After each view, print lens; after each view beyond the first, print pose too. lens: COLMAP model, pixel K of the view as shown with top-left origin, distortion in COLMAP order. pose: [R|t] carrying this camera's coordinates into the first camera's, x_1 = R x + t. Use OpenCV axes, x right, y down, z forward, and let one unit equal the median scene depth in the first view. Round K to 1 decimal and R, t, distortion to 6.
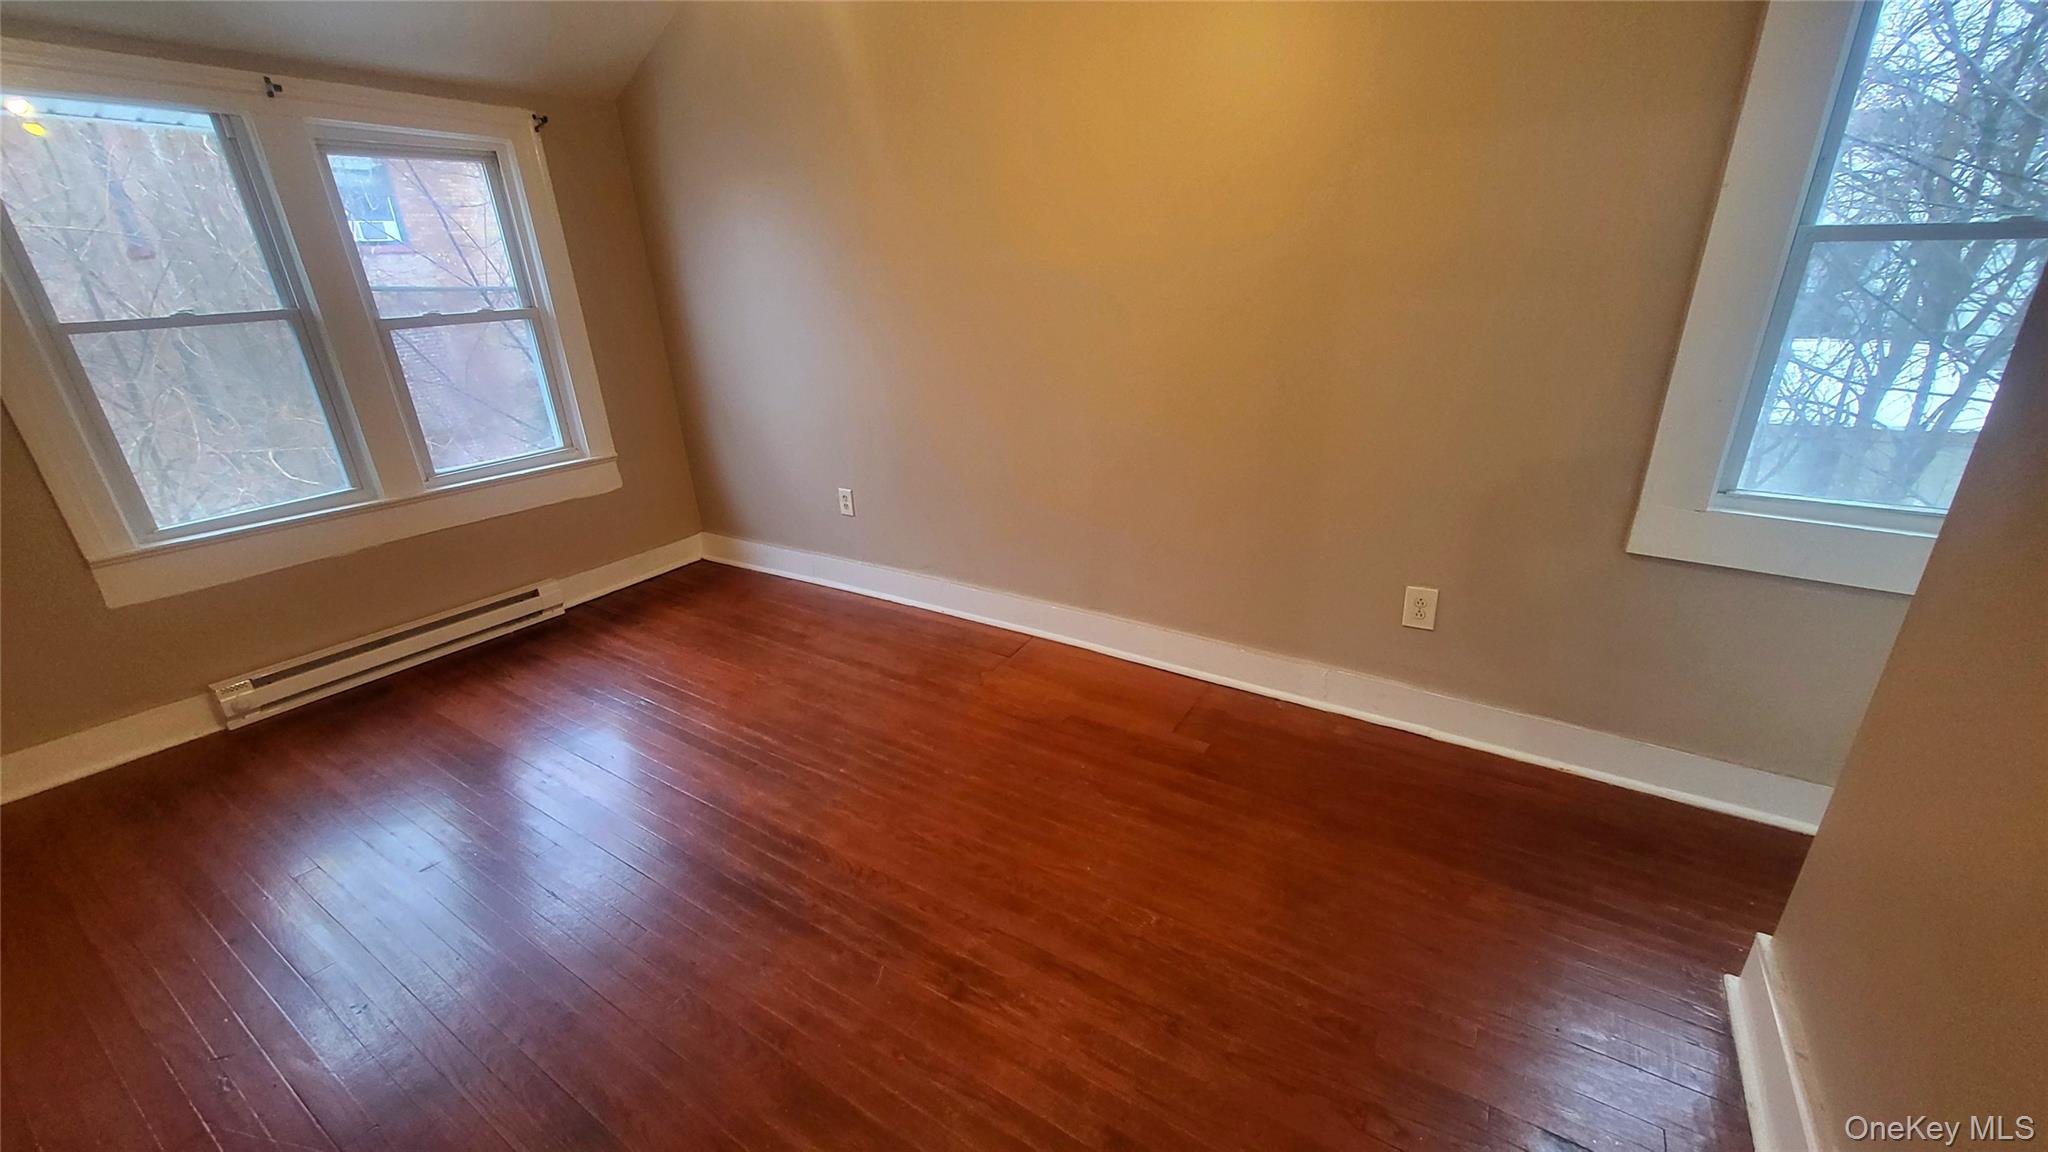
lens RADIAL K [[802.1, 0, 1017.0], [0, 802.1, 592.6], [0, 0, 1]] dist [0.000167, 0.000053]
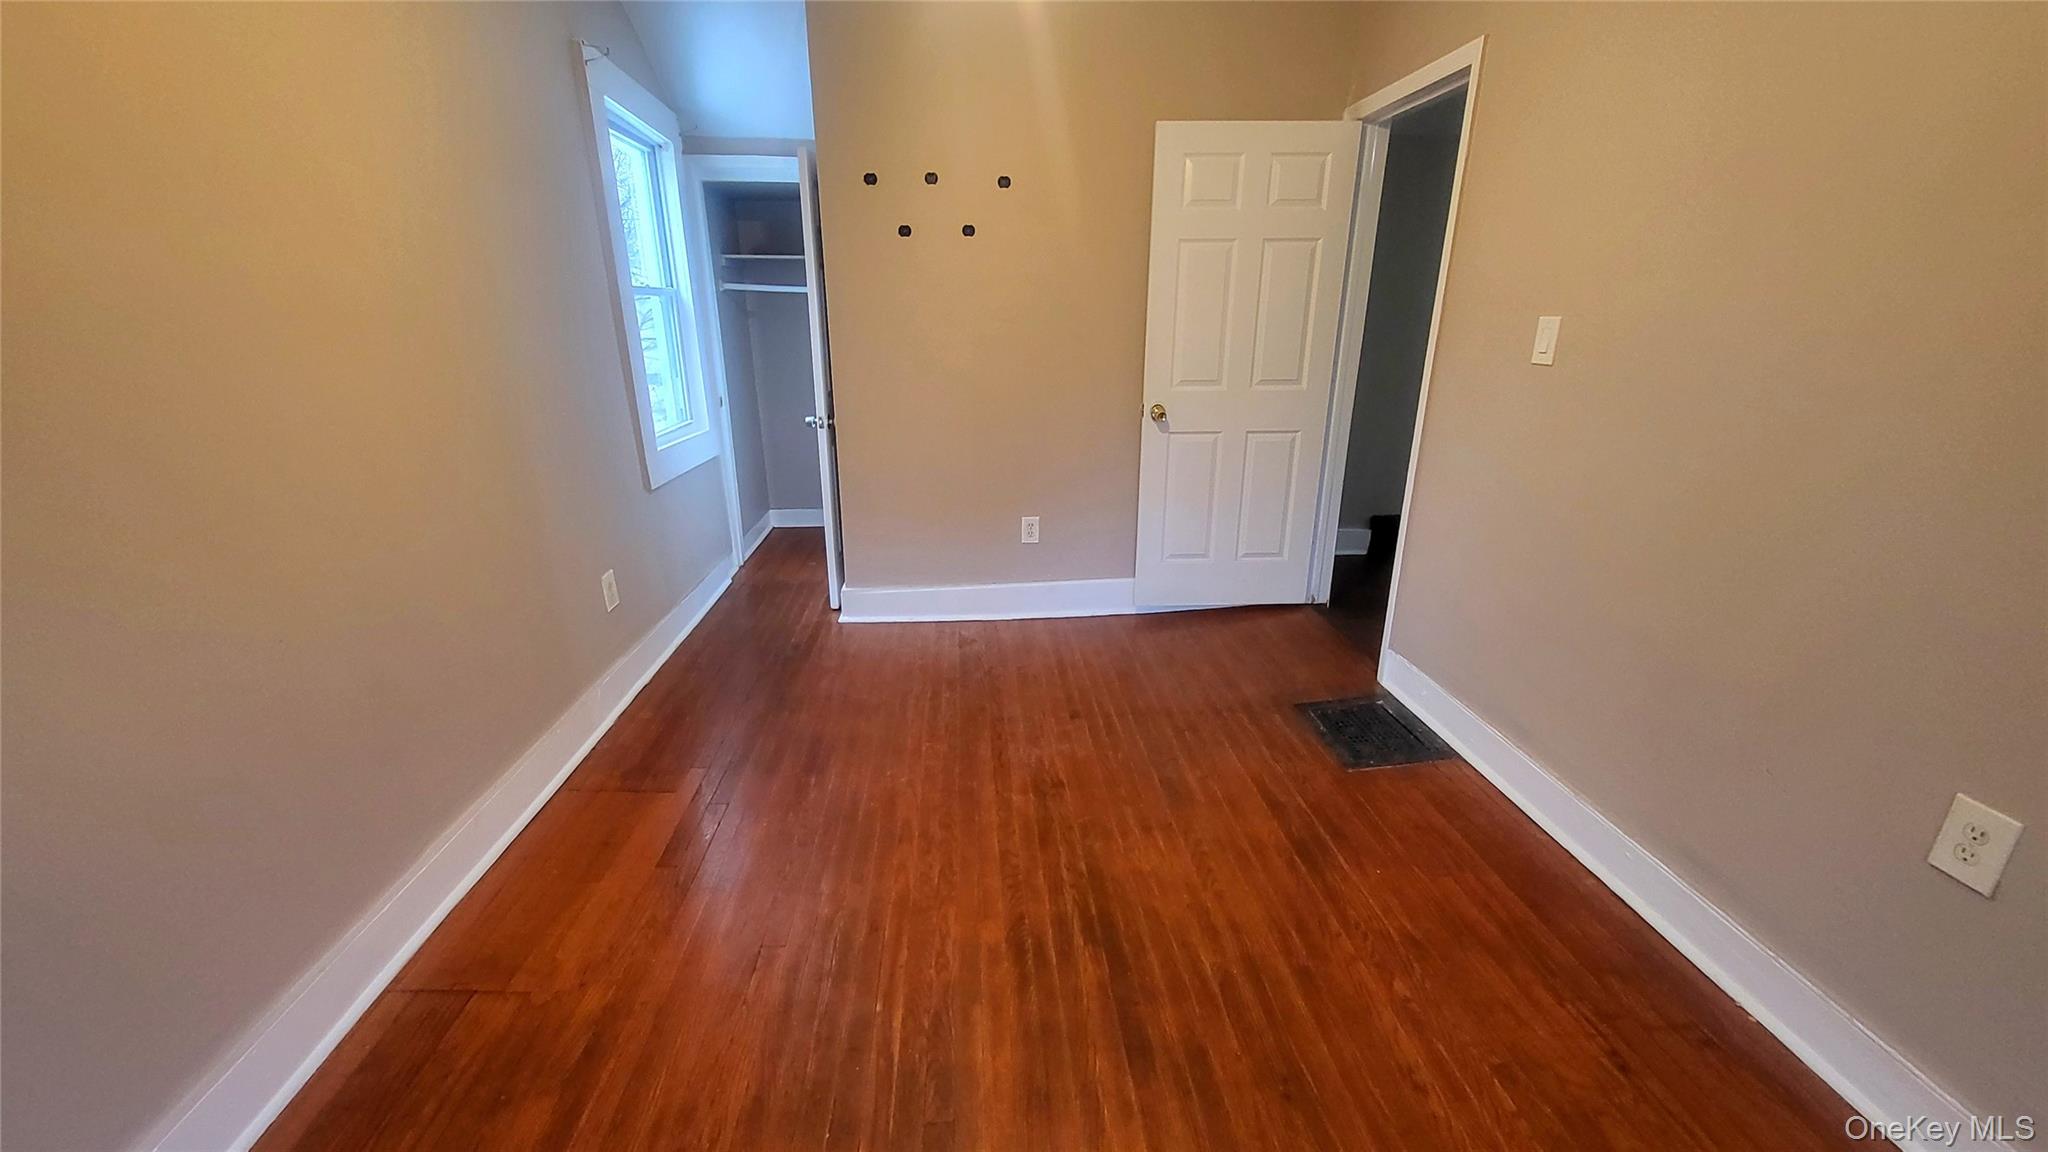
lens RADIAL K [[802.1, 0, 1019.1], [0, 802.1, 577.4], [0, 0, 1]] dist [0.000167, 0.000053]
pose [[-0.597645, -0.219327, 0.771179, -1.057769], [0.330578, 0.808881, 0.486240, -0.517738], [-0.730437, 0.545534, -0.410919, 1.450278]]
